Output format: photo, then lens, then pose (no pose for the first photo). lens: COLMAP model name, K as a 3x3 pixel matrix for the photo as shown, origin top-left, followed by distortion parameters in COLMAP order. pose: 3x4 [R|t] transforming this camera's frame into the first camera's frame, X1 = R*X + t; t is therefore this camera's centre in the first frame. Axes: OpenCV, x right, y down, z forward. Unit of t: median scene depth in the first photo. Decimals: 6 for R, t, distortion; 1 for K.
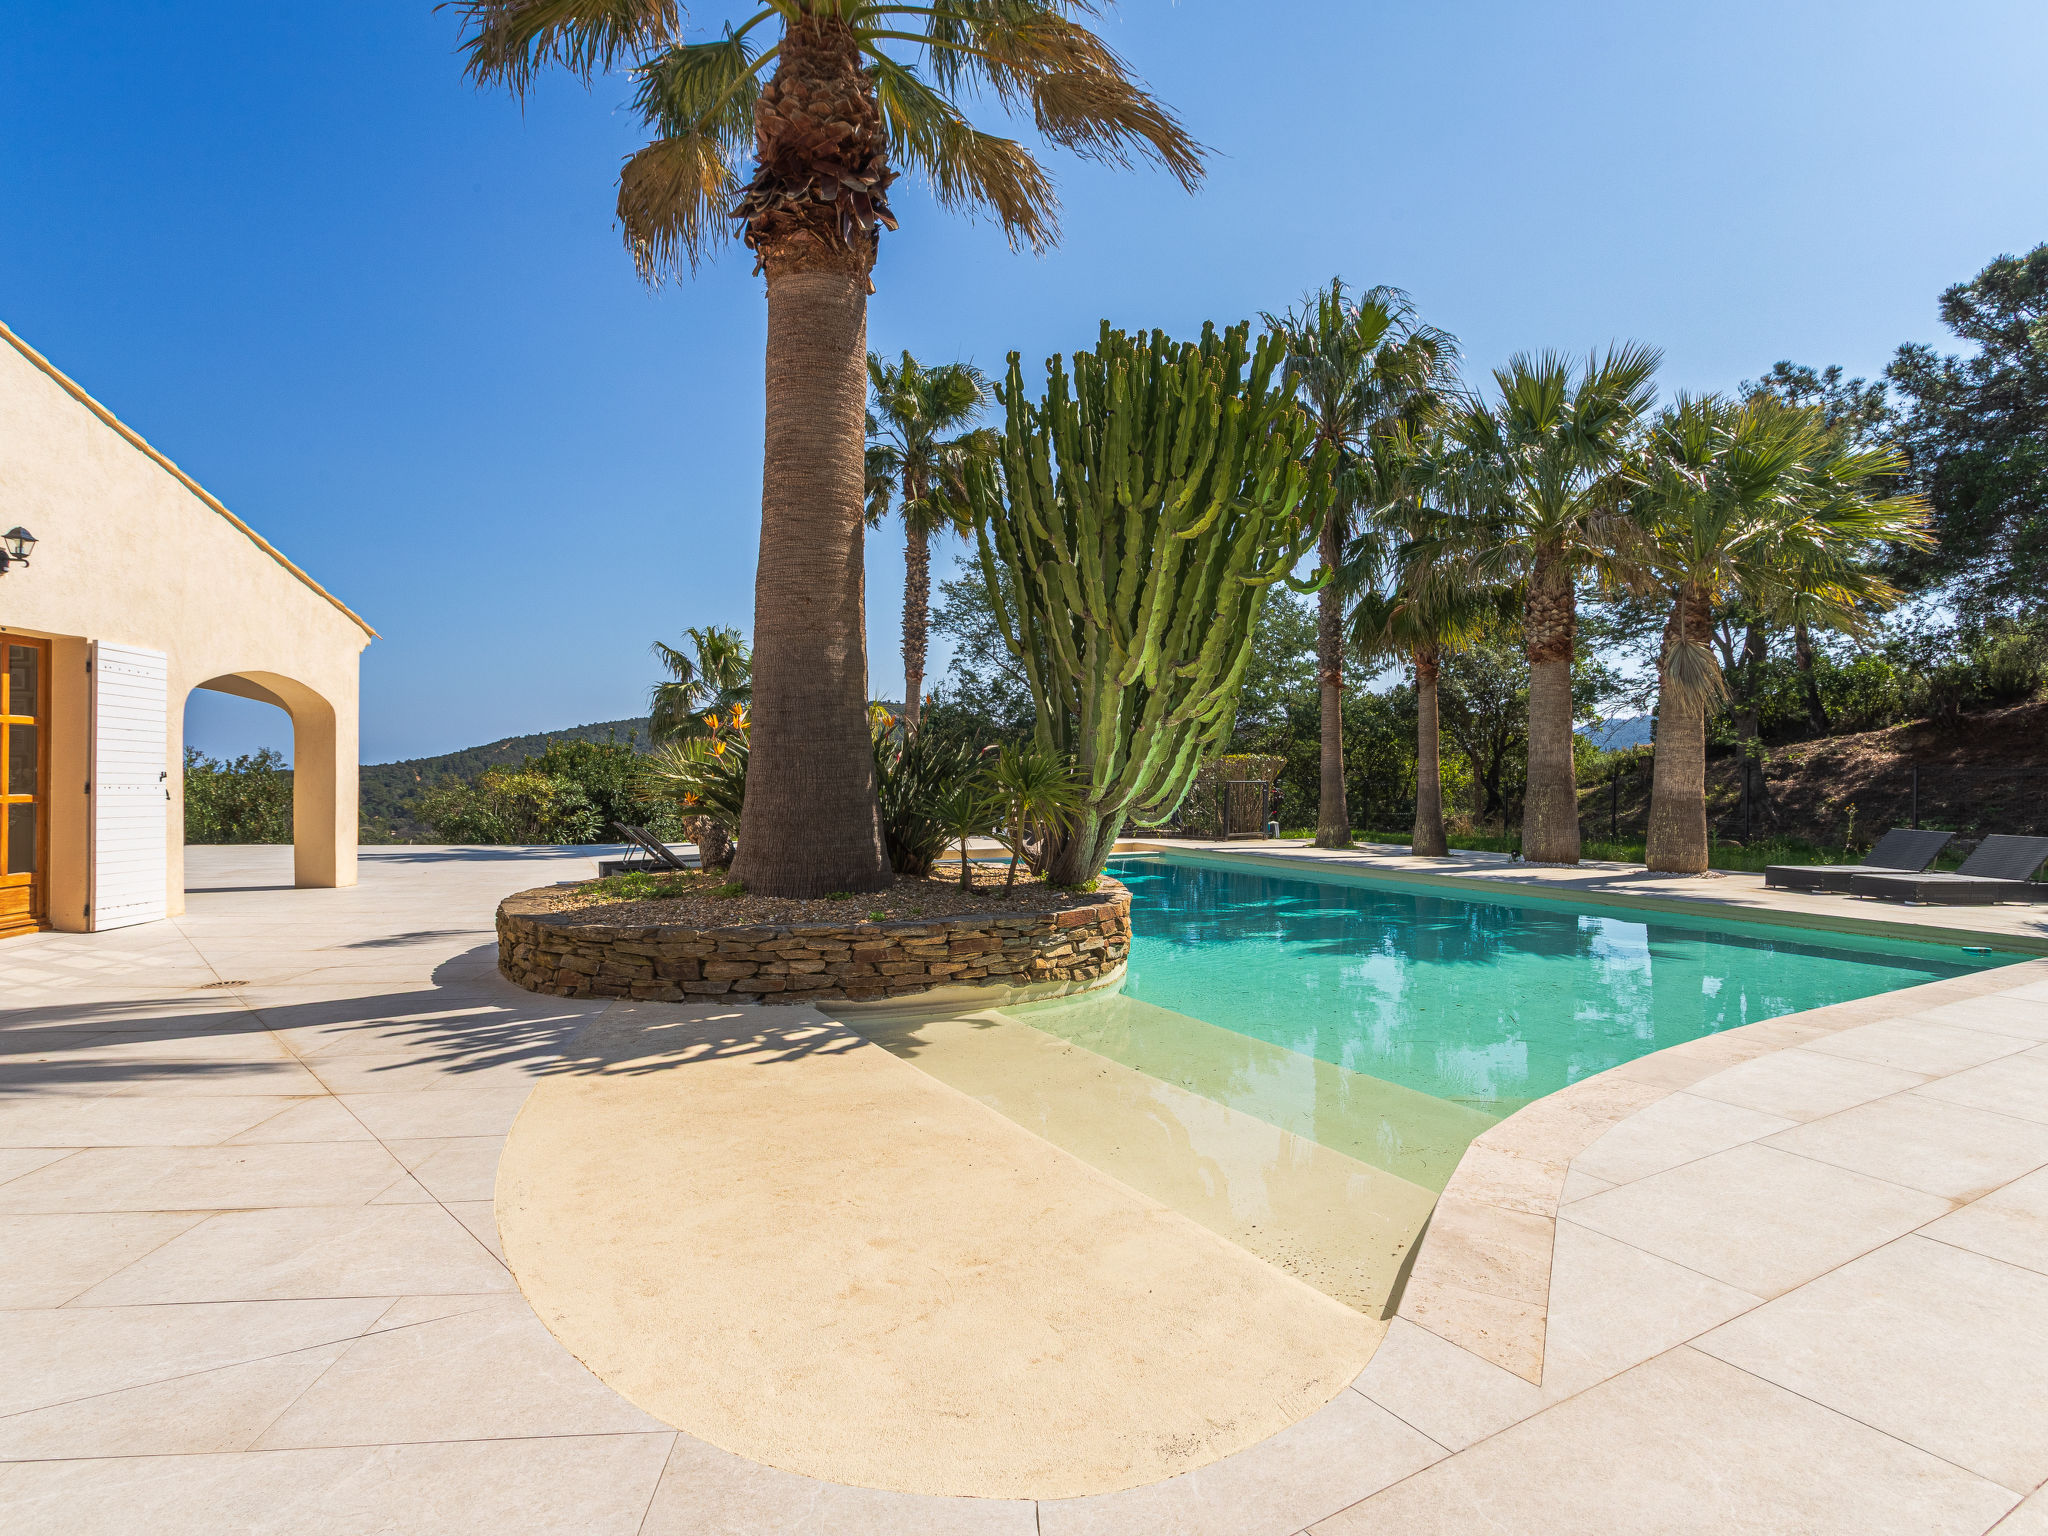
lens RADIAL K [[1090.8, 0, 1024.1], [0, 1090.8, 768.2], [0, 0, 1]] dist [0.005953, 0.000073]
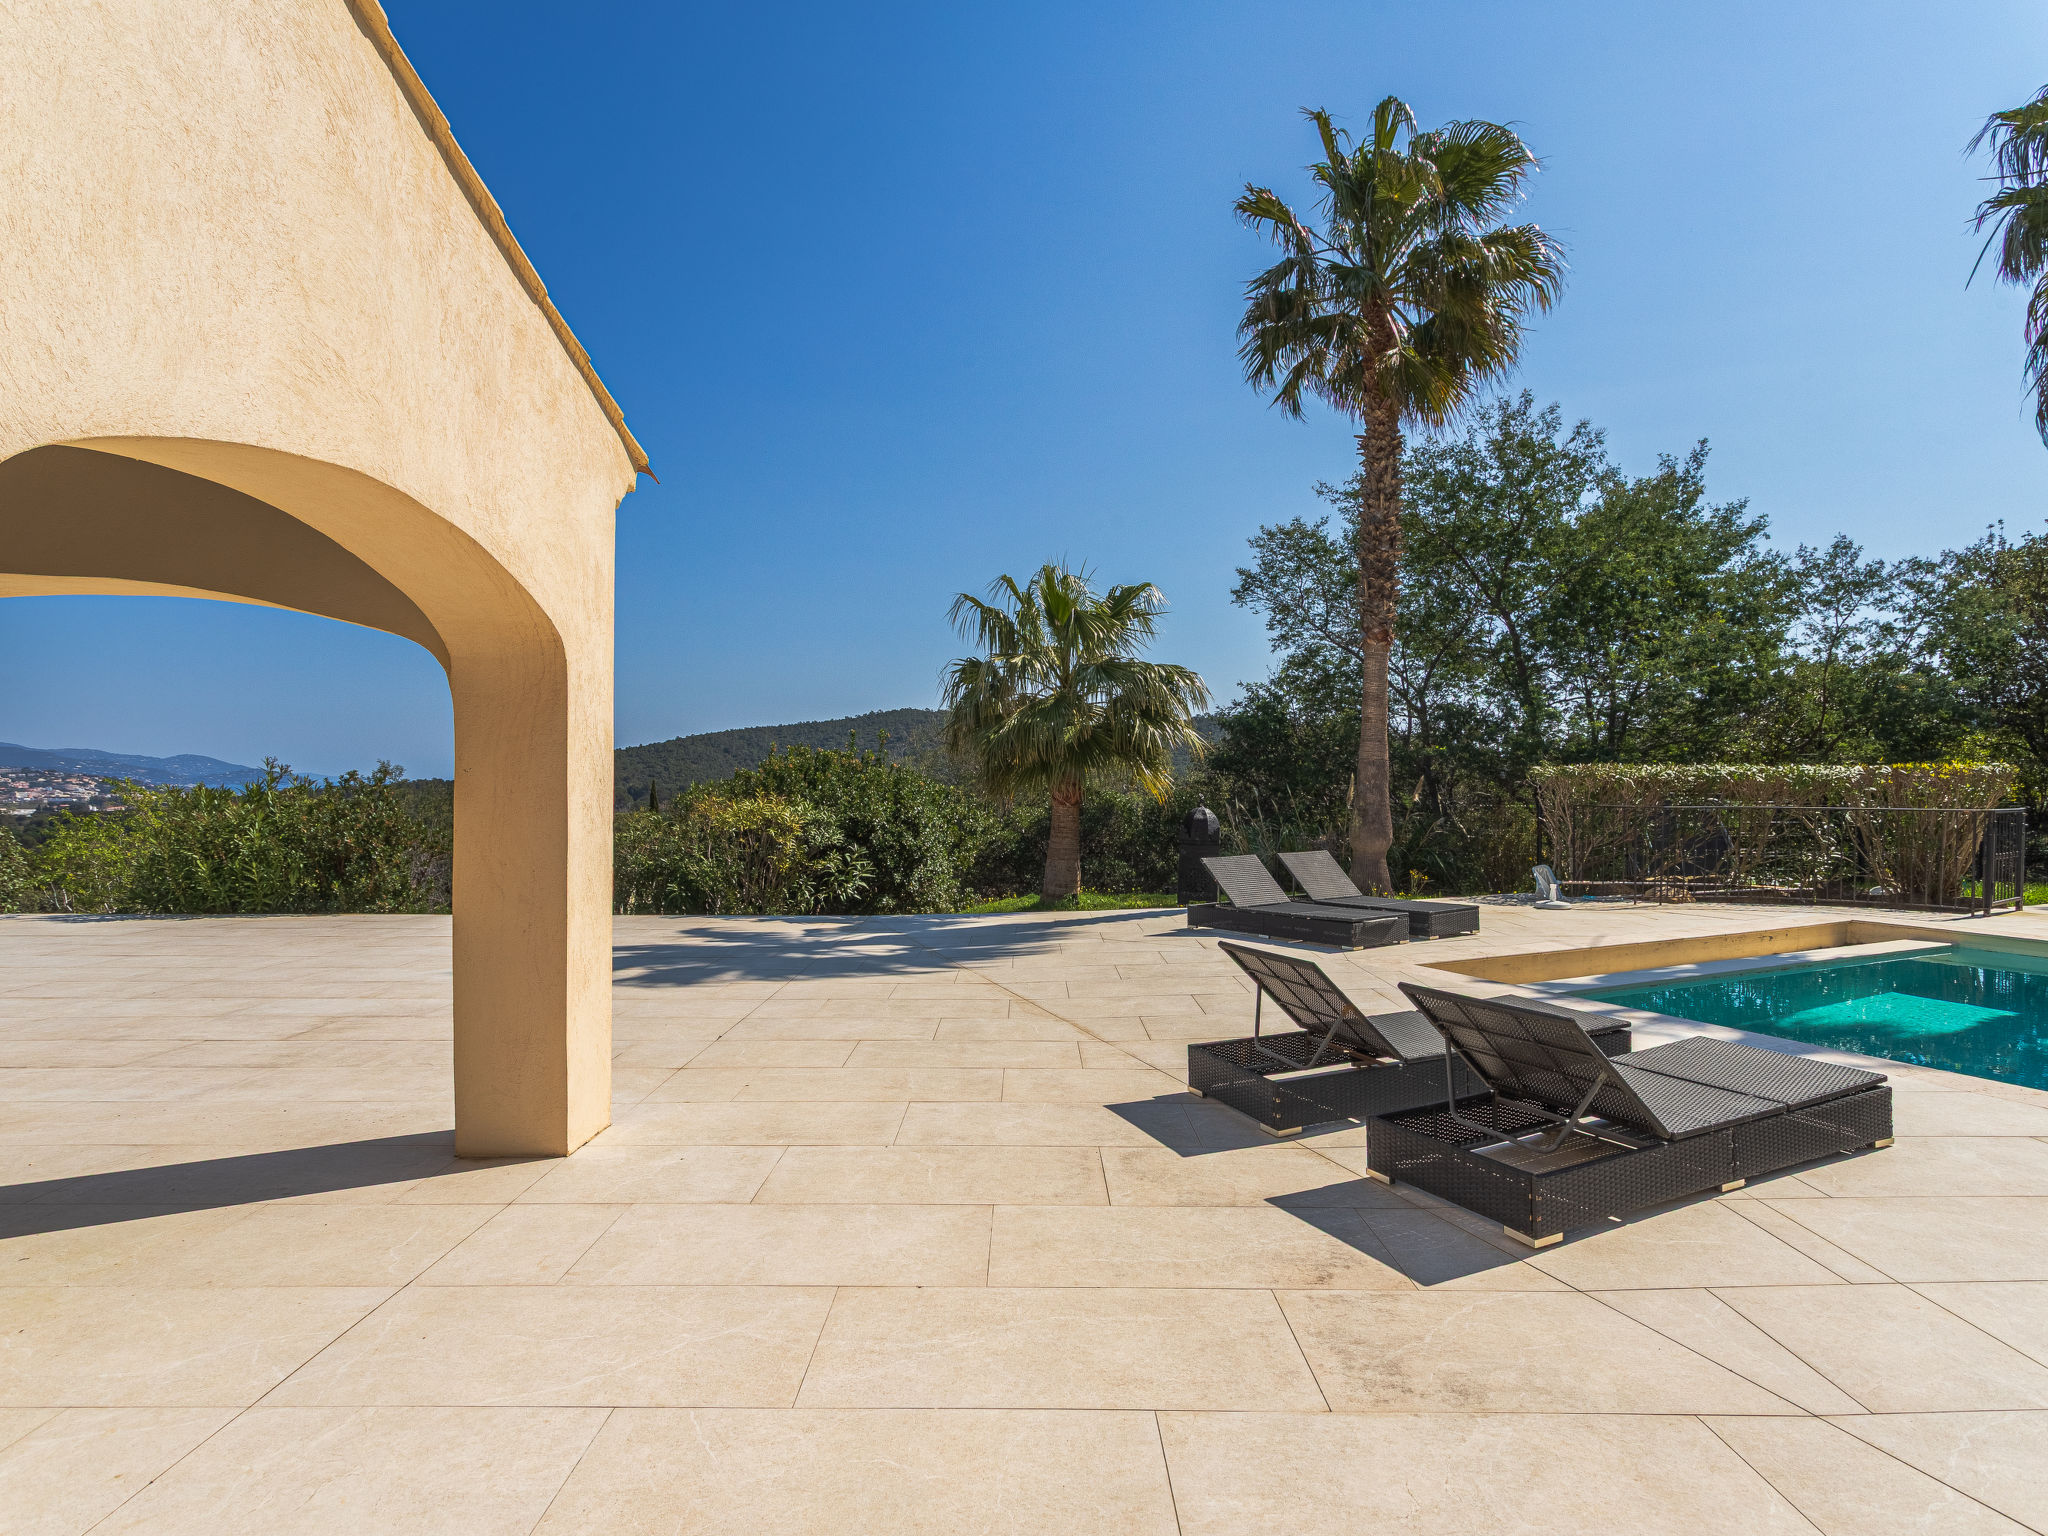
lens RADIAL K [[1090.8, 0, 1017.9], [0, 1090.8, 763.2], [0, 0, 1]] dist [0.005953, 0.000073]
pose [[0.996561, -0.001856, -0.082842, -0.249113], [0.000638, 0.999891, -0.014718, -0.005589], [0.082861, 0.014615, 0.996454, 0.362114]]
